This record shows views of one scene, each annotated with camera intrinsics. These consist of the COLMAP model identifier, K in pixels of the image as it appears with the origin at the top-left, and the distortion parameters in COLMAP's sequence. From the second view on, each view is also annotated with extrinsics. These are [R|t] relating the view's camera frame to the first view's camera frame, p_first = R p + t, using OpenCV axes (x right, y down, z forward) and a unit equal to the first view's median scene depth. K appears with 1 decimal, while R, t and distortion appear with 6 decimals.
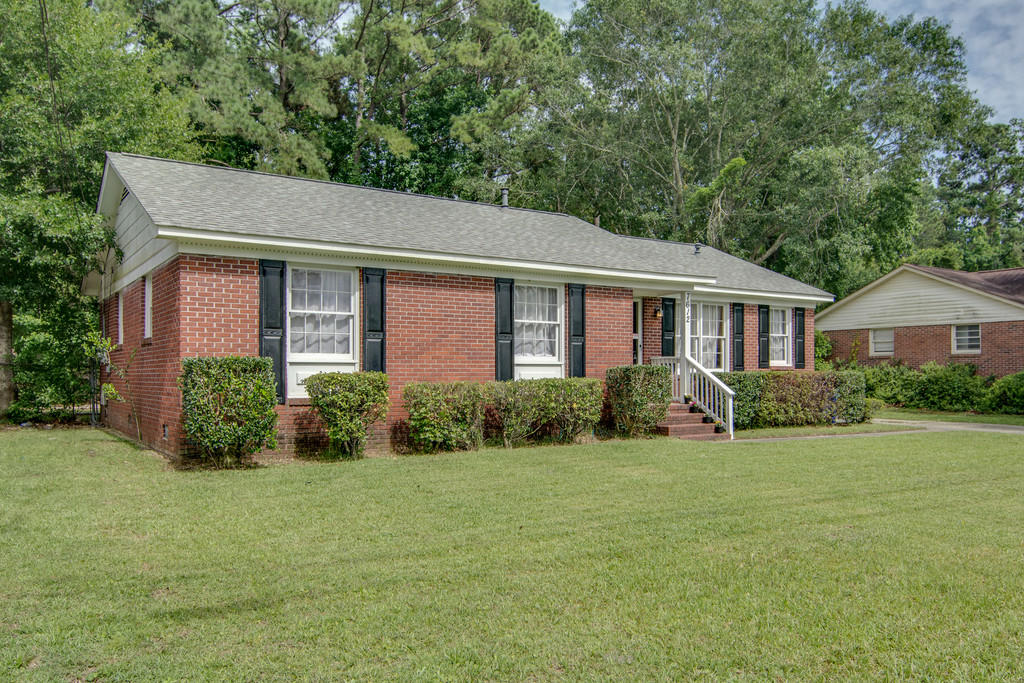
lens RADIAL K [[826.0, 0, 533.7], [0, 826.0, 368.0], [0, 0, 1]] dist [0.004525, -0.000197]
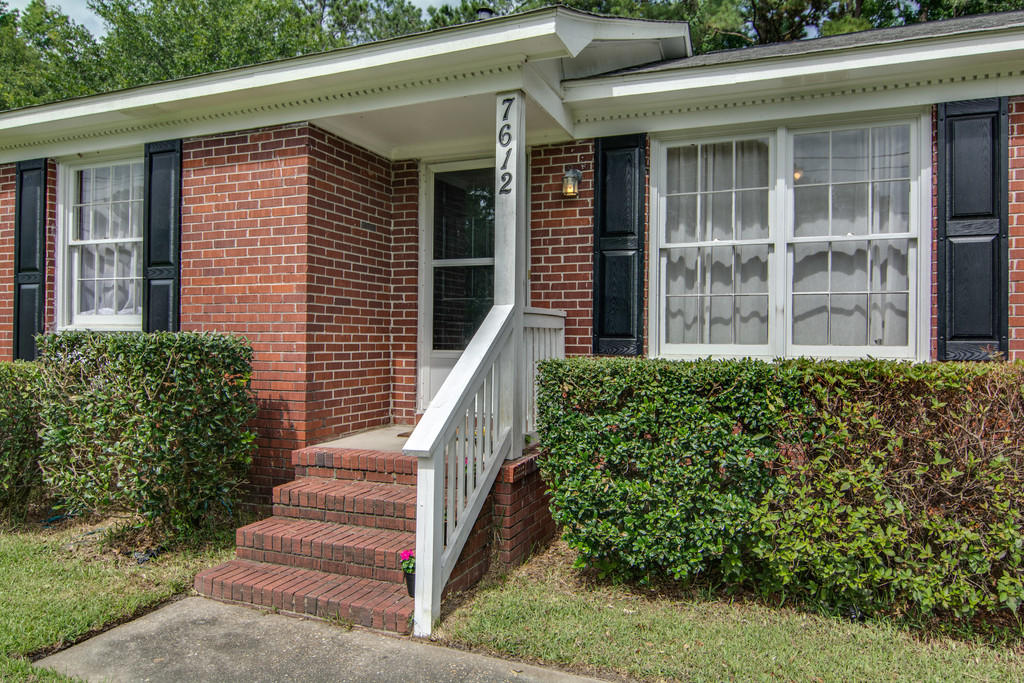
lens RADIAL K [[697.3, 0, 508.7], [0, 697.3, 339.3], [0, 0, 1]] dist [-0.005025, -0.004416]
pose [[0.545040, 0.004486, -0.838398, 0.443880], [-0.003868, 0.999988, 0.002836, -0.002068], [0.838401, 0.001697, 0.545051, 0.944122]]
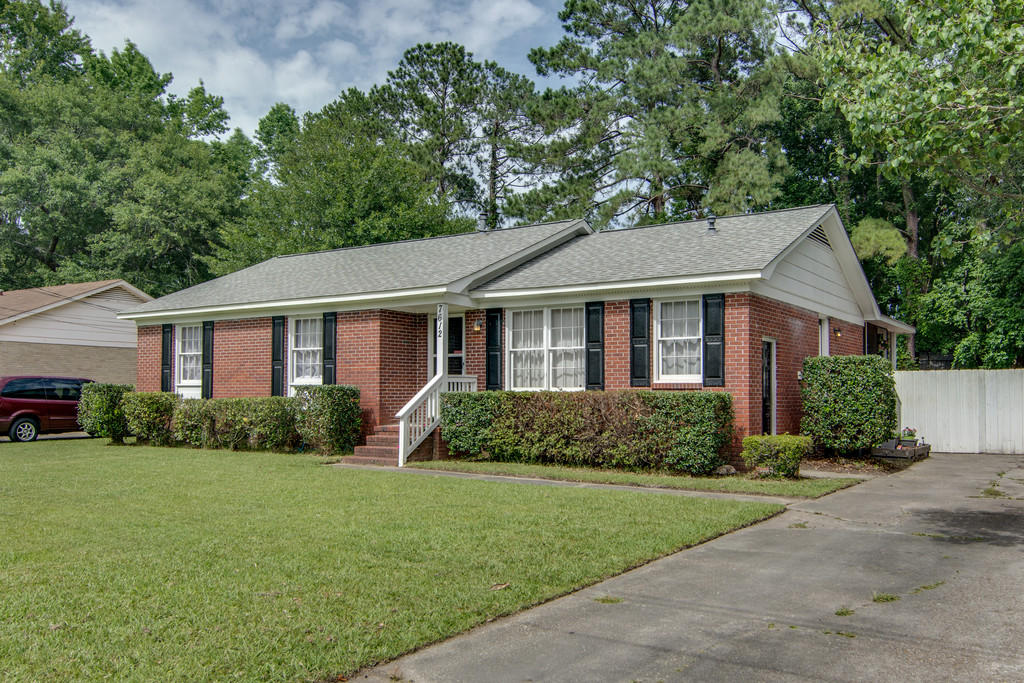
lens RADIAL K [[826.0, 0, 533.7], [0, 826.0, 368.0], [0, 0, 1]] dist [0.004525, -0.000197]
pose [[0.381053, -0.026311, -0.924179, 1.171338], [0.004460, 0.999636, -0.026621, 0.003982], [0.924543, 0.006022, 0.381031, 0.821643]]
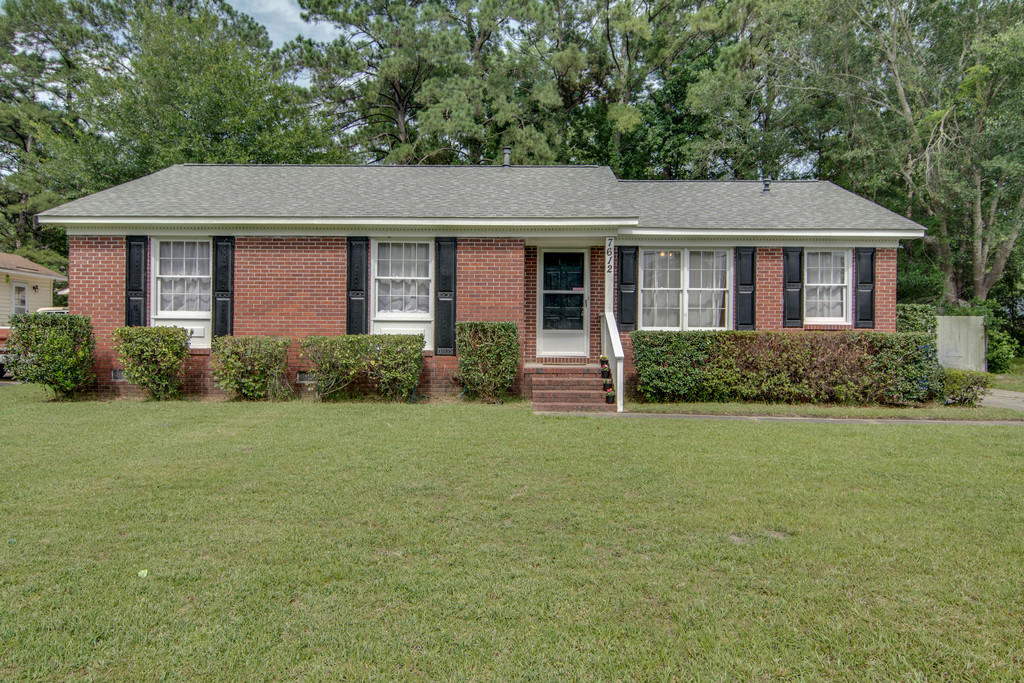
lens RADIAL K [[697.3, 0, 508.7], [0, 697.3, 339.3], [0, 0, 1]] dist [-0.005025, -0.004416]
pose [[0.803825, 0.015022, -0.594676, 0.587676], [-0.005819, 0.999832, 0.017391, 0.002363], [0.594837, -0.010519, 0.803777, 0.387322]]
